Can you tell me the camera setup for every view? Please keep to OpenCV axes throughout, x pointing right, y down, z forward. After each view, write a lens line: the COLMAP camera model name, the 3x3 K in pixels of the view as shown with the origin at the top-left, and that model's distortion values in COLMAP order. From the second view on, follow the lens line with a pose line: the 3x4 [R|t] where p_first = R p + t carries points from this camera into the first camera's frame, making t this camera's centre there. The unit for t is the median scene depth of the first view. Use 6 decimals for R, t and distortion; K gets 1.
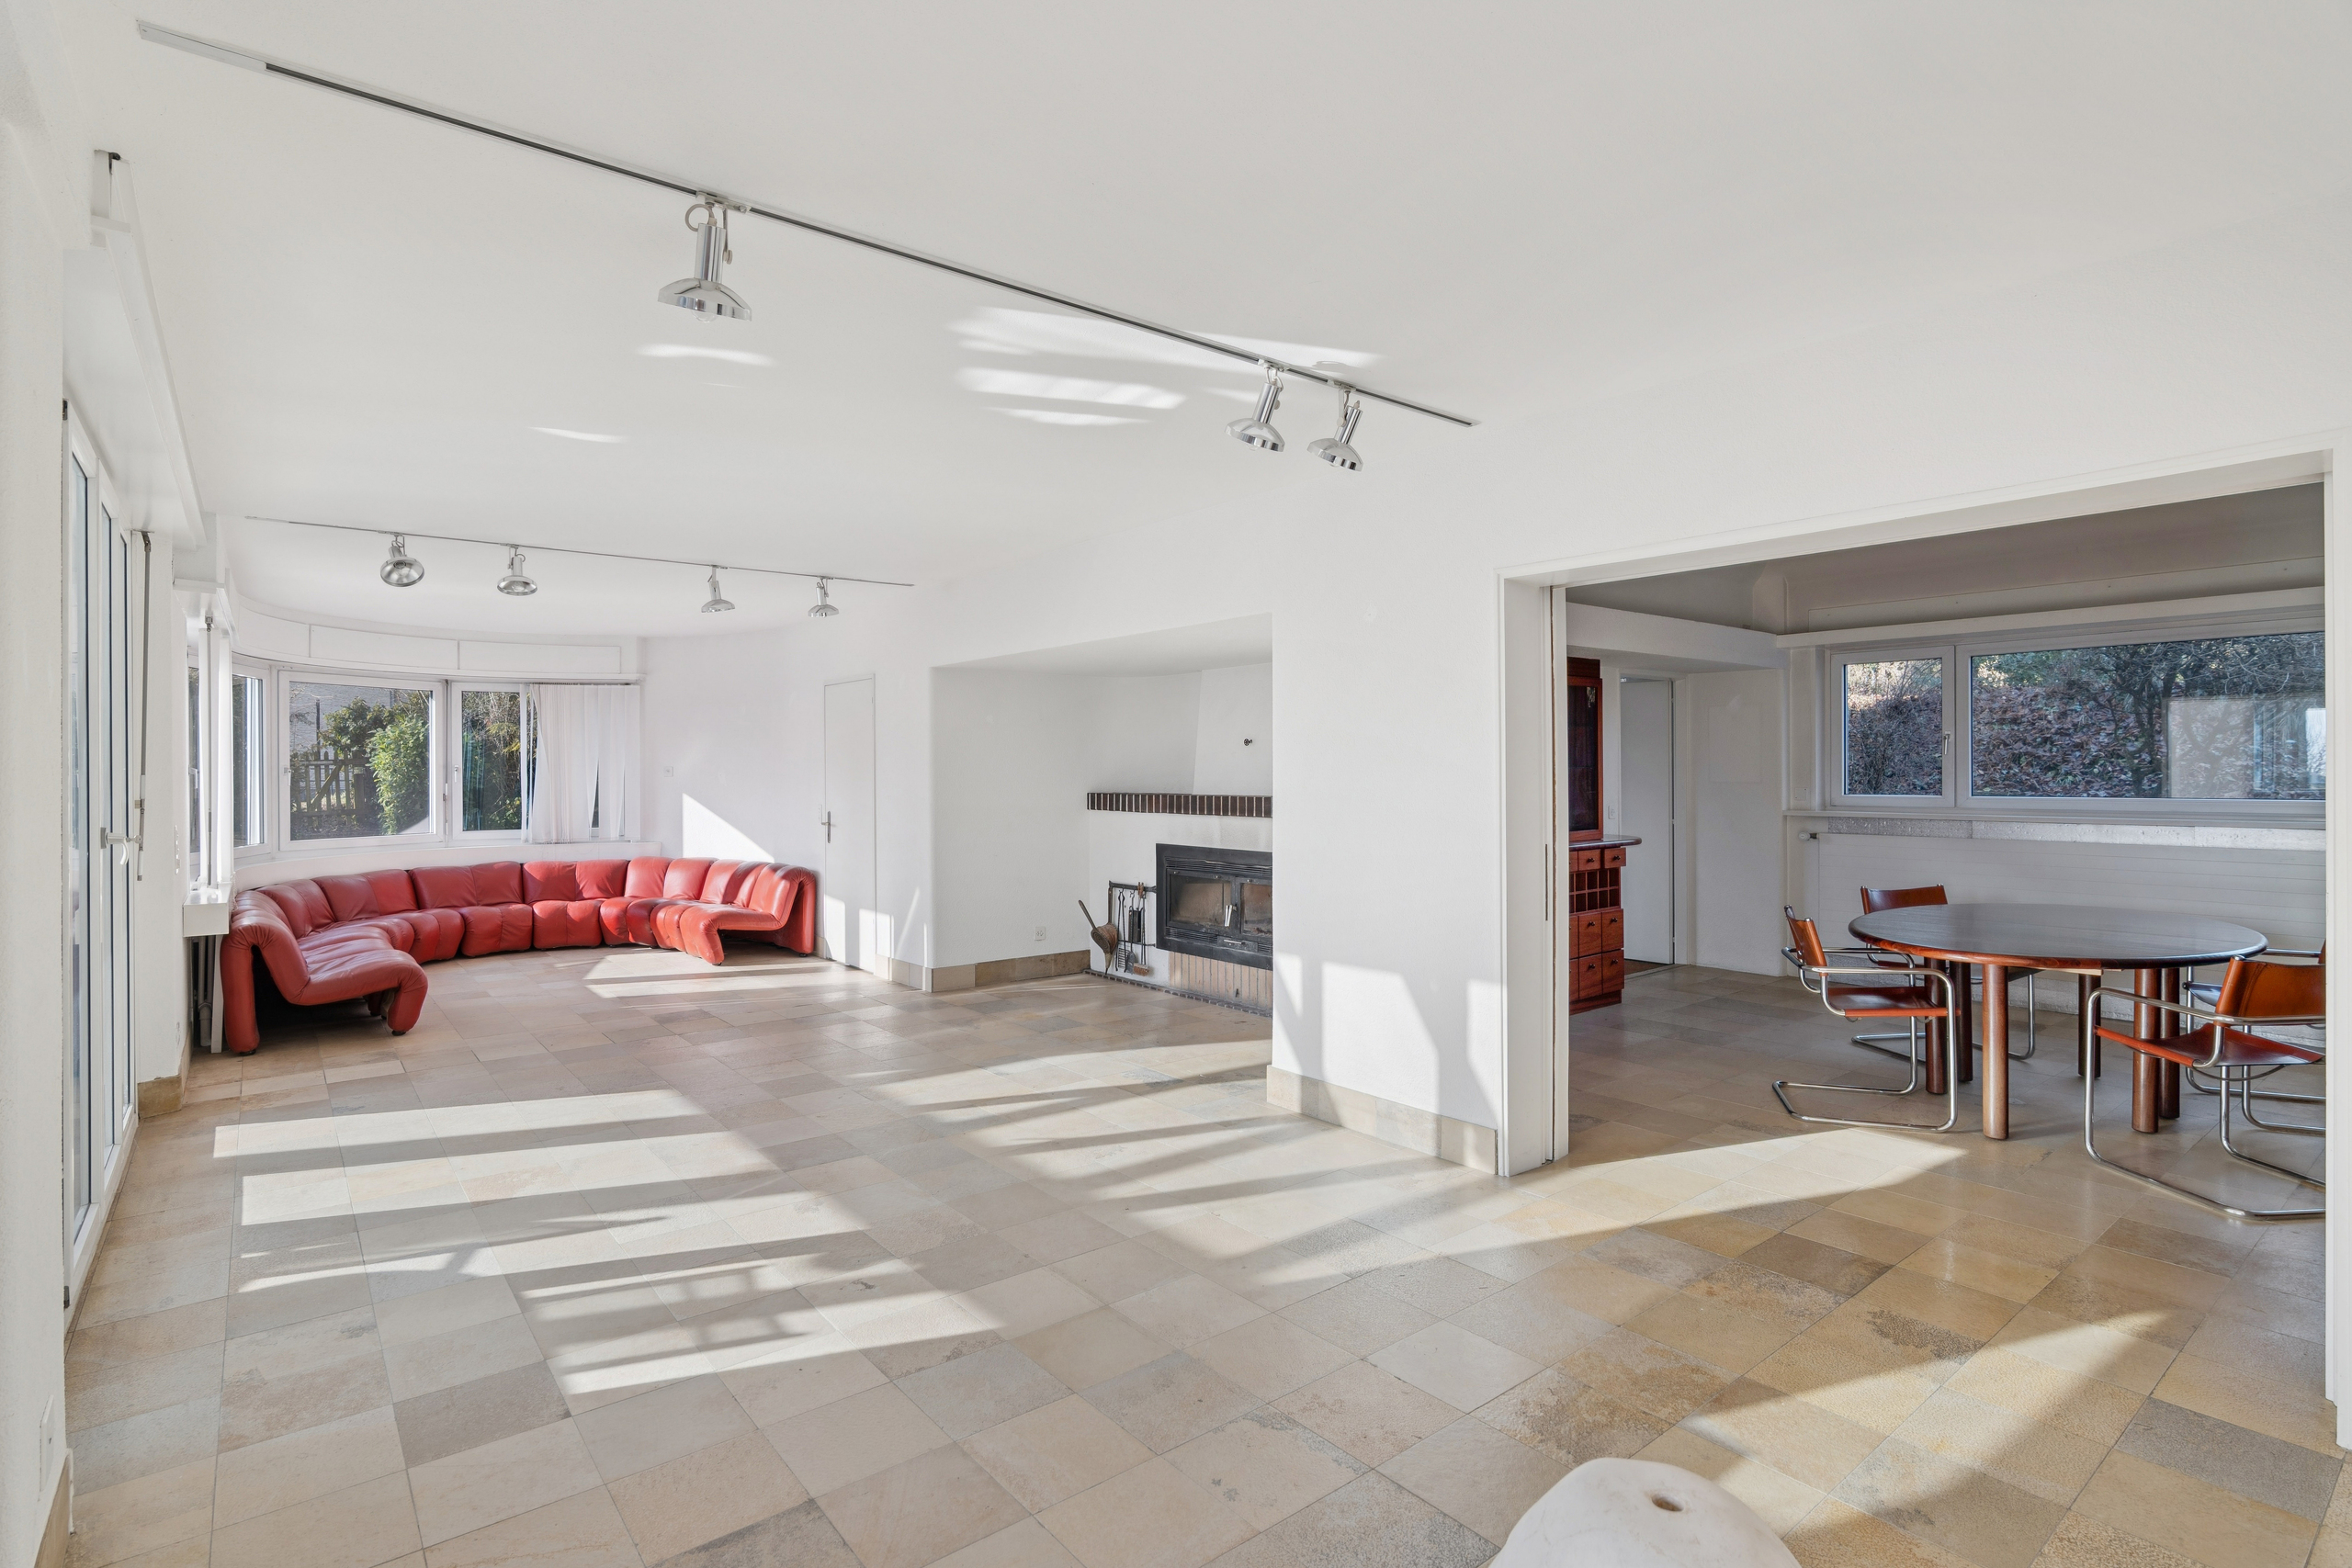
lens RADIAL K [[1146.6, 0, 1163.7], [0, 1146.6, 775.0], [0, 0, 1]] dist [-0.018806, 0.000796]
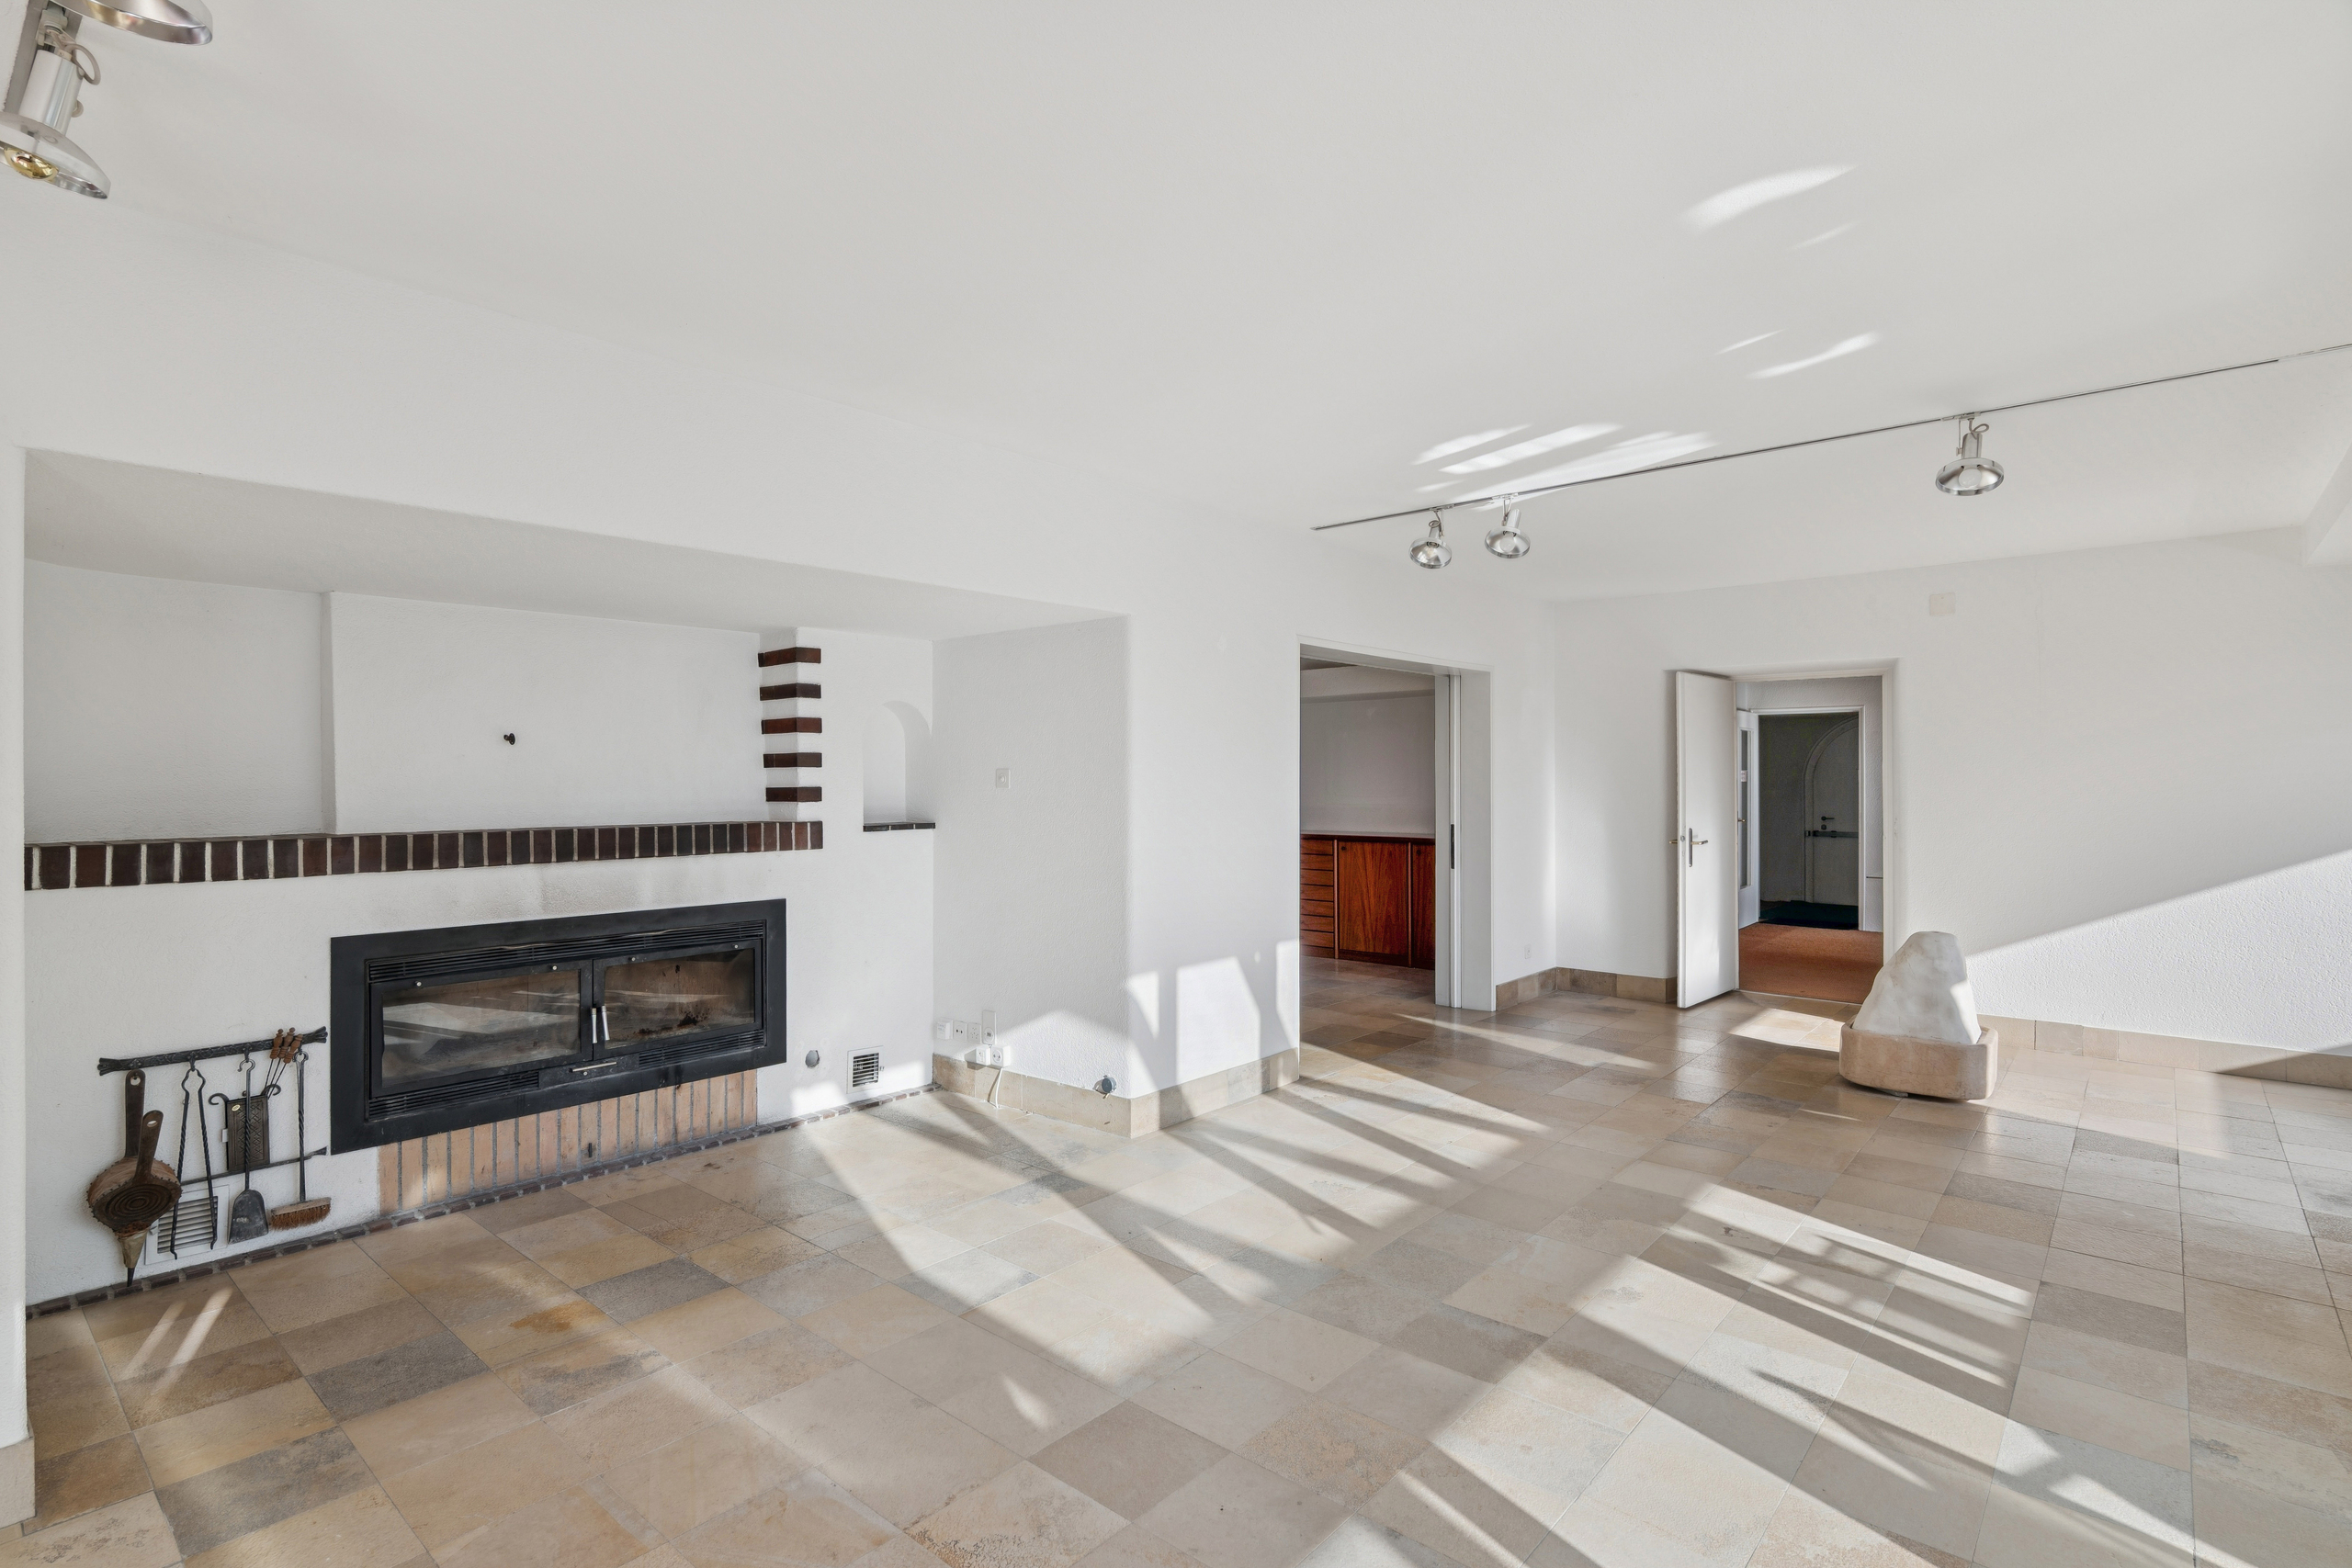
lens RADIAL K [[1146.6, 0, 1163.7], [0, 1146.6, 775.0], [0, 0, 1]] dist [-0.018806, 0.000796]
pose [[-0.179955, 0.010528, 0.983618, -0.971547], [0.010813, 0.999903, -0.008724, -0.001942], [-0.983615, 0.009066, -0.180052, 1.331610]]
